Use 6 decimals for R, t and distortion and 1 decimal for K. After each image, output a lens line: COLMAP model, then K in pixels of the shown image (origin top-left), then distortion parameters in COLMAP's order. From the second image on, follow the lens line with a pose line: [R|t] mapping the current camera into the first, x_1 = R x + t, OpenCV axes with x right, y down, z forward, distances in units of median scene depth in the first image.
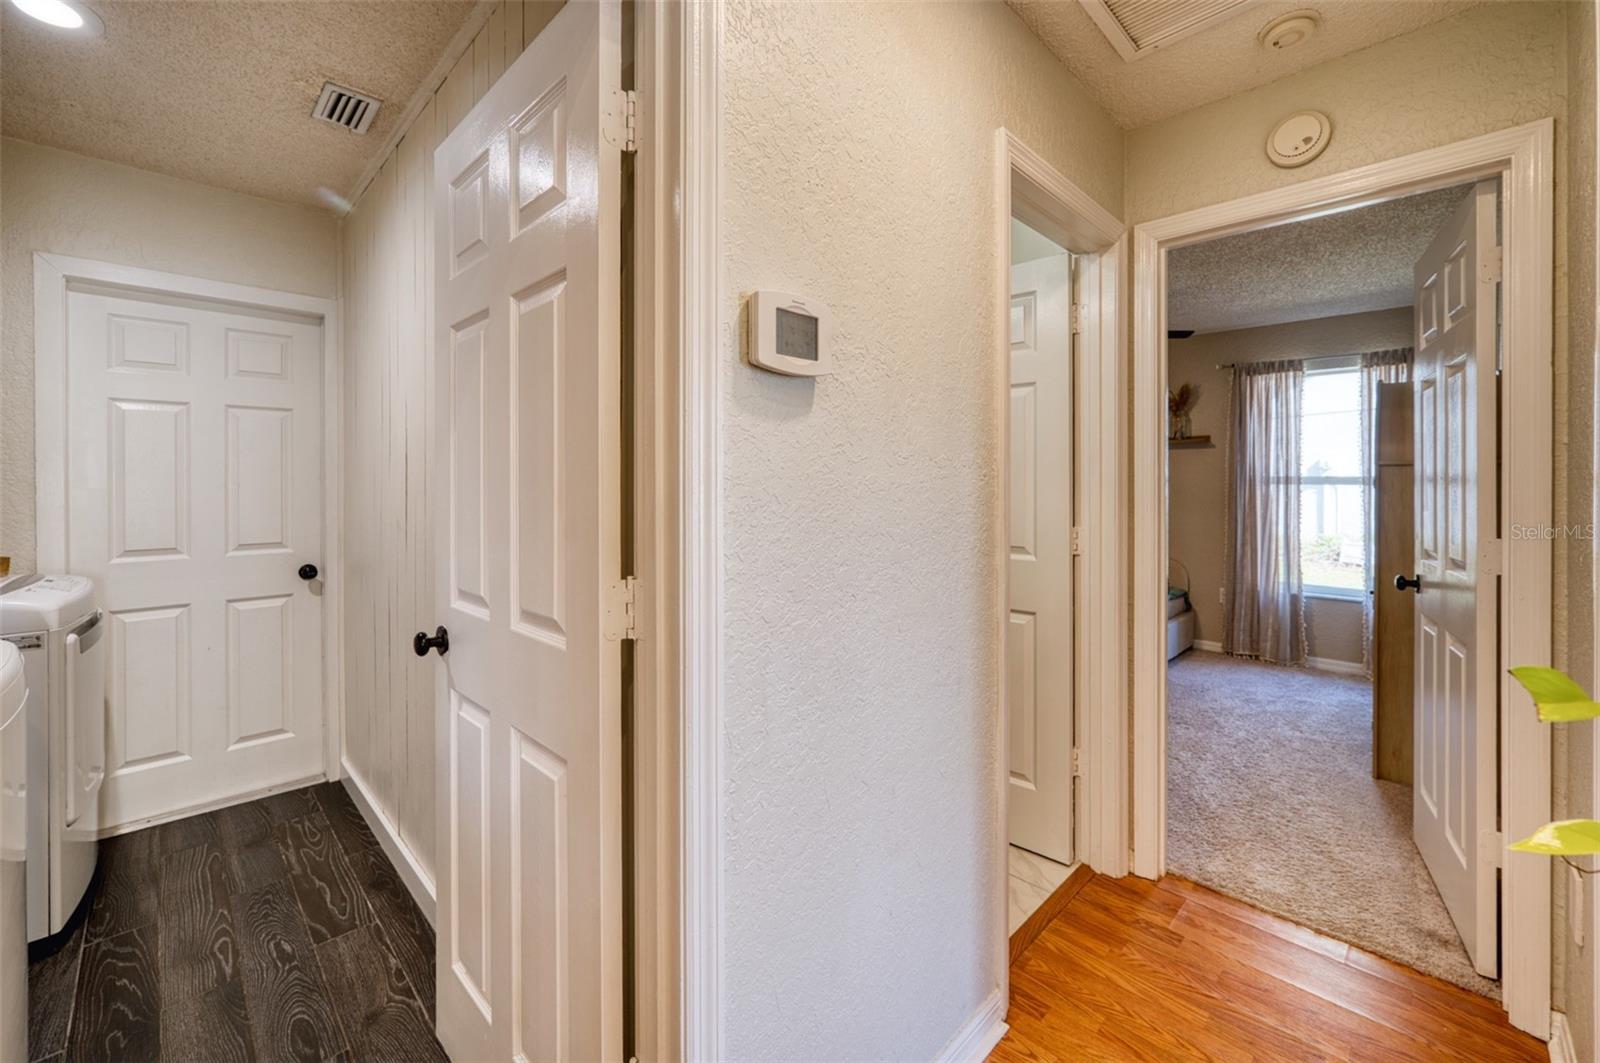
lens RADIAL K [[652.8, 0, 798.7], [0, 652.8, 478.3], [0, 0, 1]] dist [-0.003134, 0.000457]
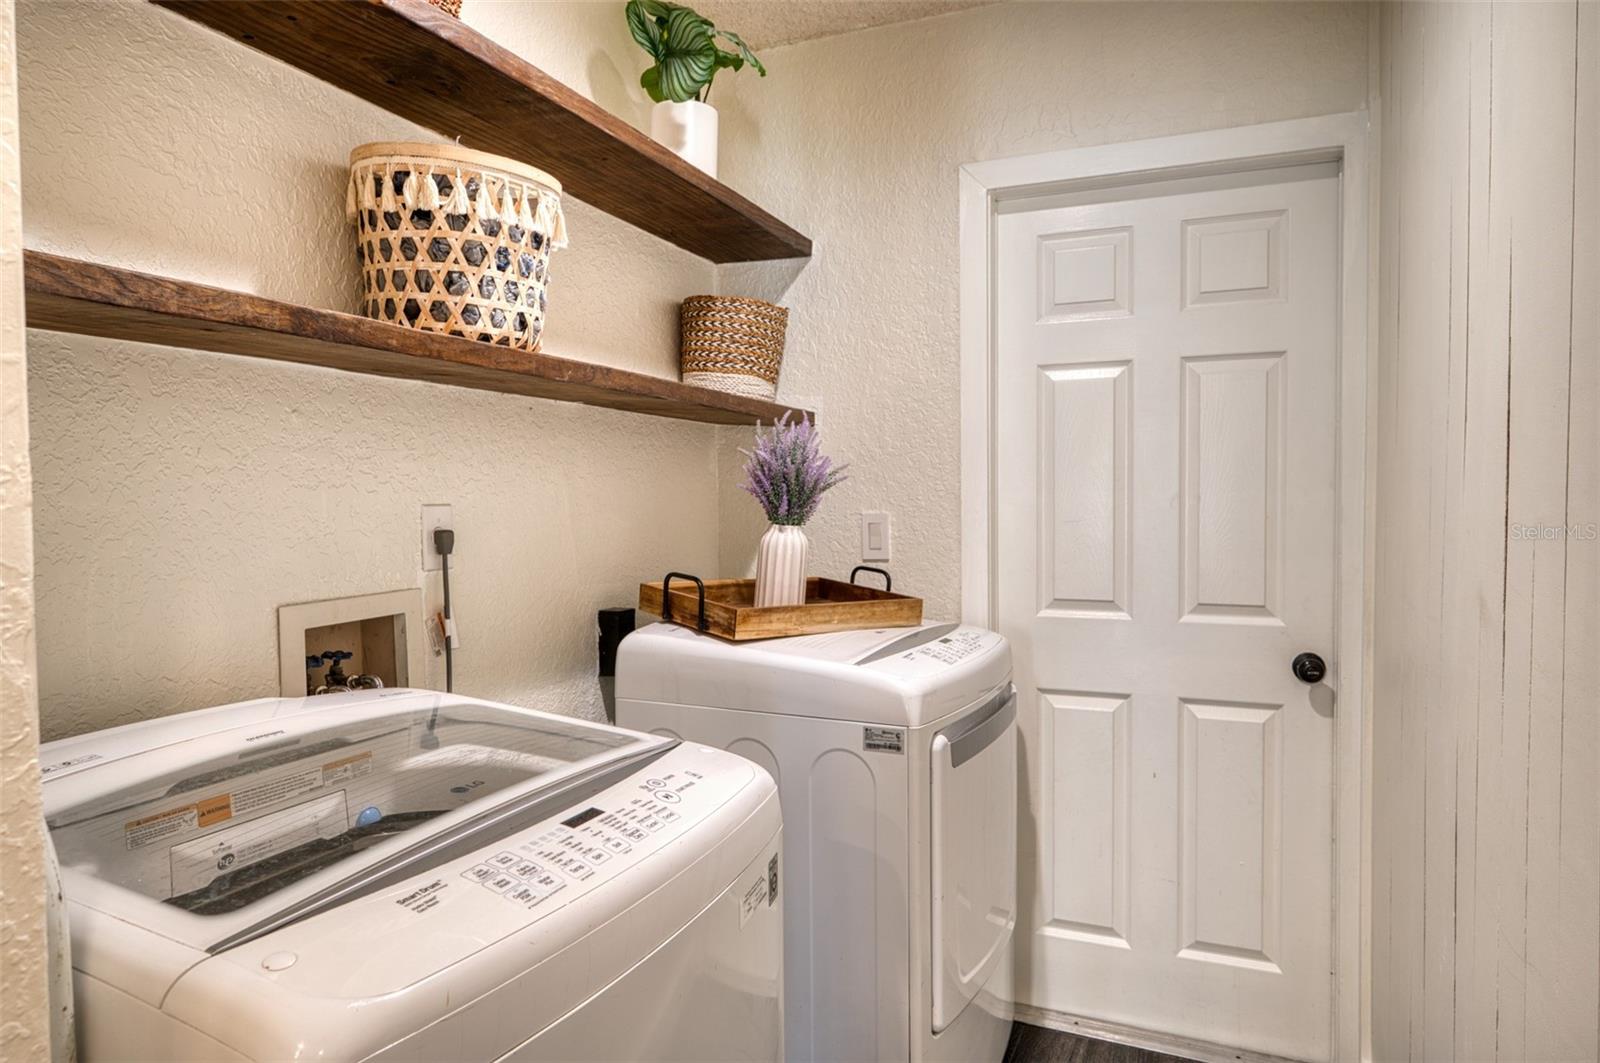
lens RADIAL K [[985.0, 0, 800.0], [0, 985.0, 531.5], [0, 0, 1]] dist [-0.002818, -0.000076]
pose [[0.380053, 0.033840, -0.924346, -0.214029], [0.010299, 0.999114, 0.040812, 0.001230], [0.924908, -0.025030, 0.379367, 0.375799]]
